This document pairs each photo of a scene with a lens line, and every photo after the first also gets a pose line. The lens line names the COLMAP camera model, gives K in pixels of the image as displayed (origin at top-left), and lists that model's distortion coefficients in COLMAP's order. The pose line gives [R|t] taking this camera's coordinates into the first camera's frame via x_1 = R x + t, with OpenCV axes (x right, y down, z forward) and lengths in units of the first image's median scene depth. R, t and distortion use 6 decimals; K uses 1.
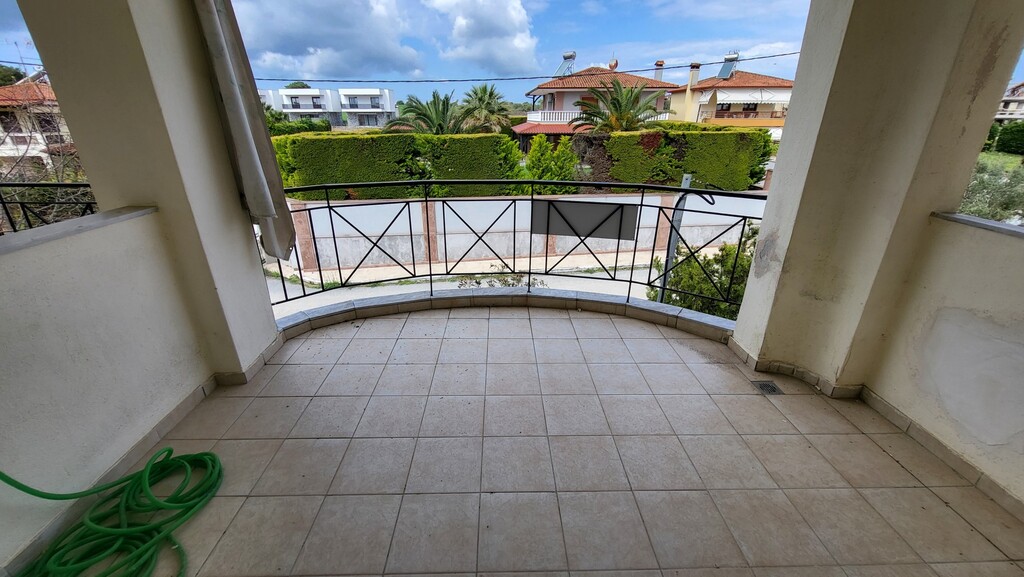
lens RADIAL K [[395.9, 0, 497.4], [0, 395.9, 286.7], [0, 0, 1]] dist [-0.001924, -0.000392]
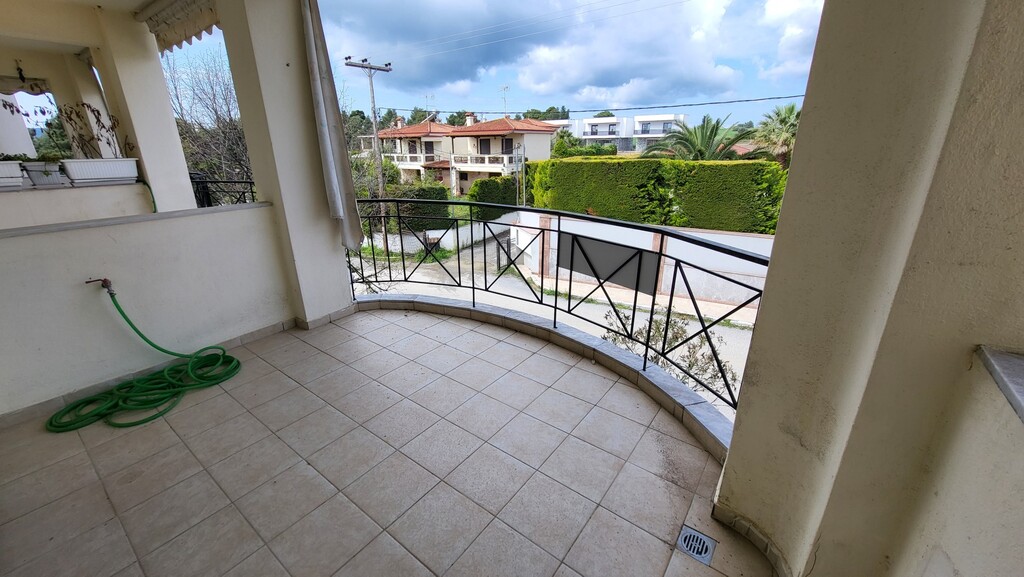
lens RADIAL K [[392.5, 0, 512.0], [0, 392.5, 288.5], [0, 0, 1]] dist [0.001117, 0.000242]
pose [[0.793735, 0.204763, -0.572762, 0.113157], [-0.231884, 0.972388, 0.026284, -0.017037], [0.562329, 0.111952, 0.819300, 0.036197]]
